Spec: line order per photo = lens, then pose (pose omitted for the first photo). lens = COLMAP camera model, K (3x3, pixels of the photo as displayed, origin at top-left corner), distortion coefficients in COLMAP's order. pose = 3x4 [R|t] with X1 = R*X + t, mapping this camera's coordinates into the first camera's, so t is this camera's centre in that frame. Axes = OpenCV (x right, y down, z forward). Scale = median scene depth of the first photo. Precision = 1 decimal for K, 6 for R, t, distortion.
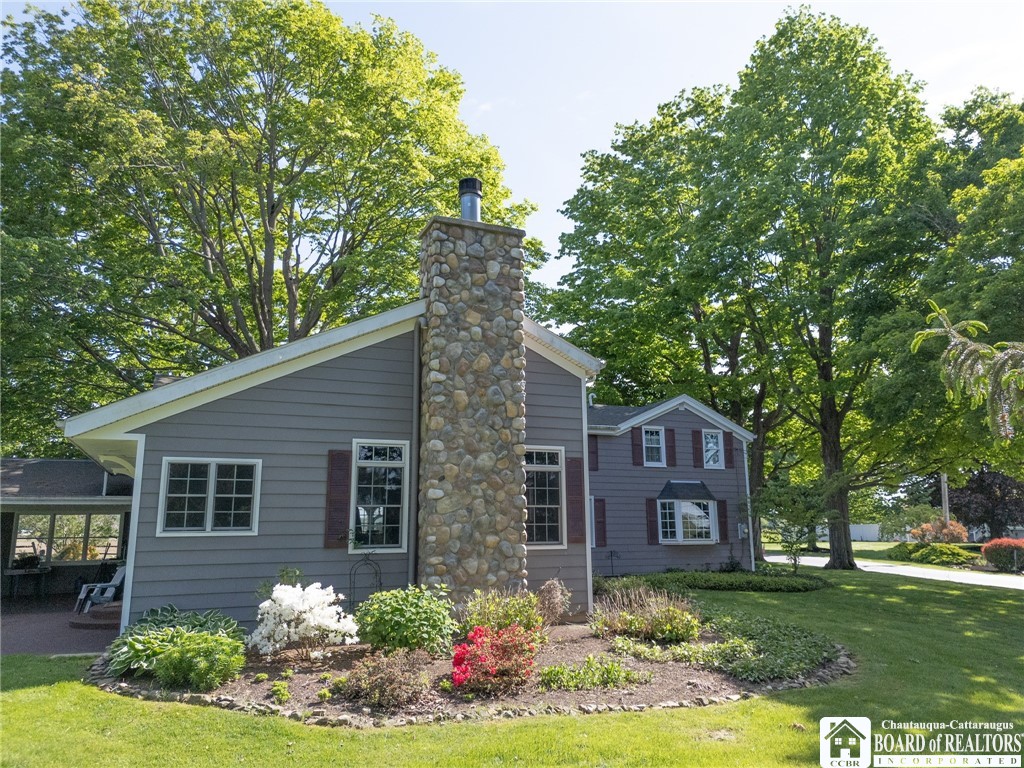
lens RADIAL K [[764.2, 0, 512.0], [0, 764.2, 384.0], [0, 0, 1]] dist [0.033381, -0.006025]
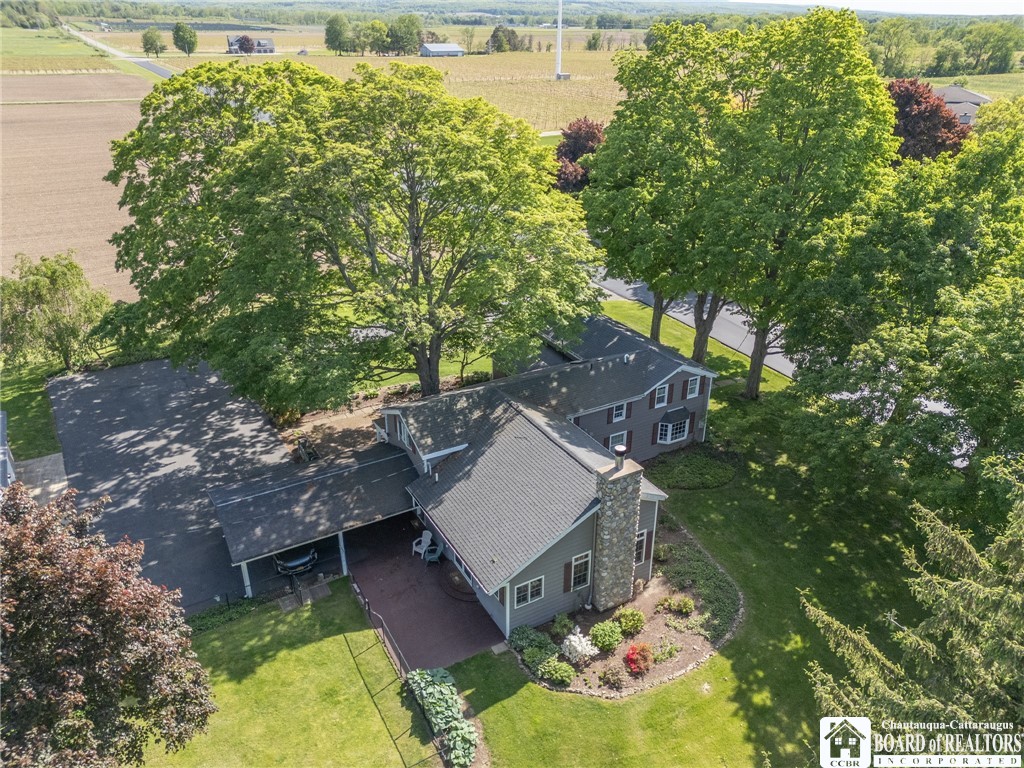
lens RADIAL K [[764.2, 0, 512.6], [0, 764.2, 383.5], [0, 0, 1]] dist [0.033381, -0.006025]
pose [[0.994043, -0.032145, 0.104141, -0.342633], [-0.037073, 0.798815, 0.600433, -1.003953], [-0.102490, -0.600717, 0.792865, -0.342645]]
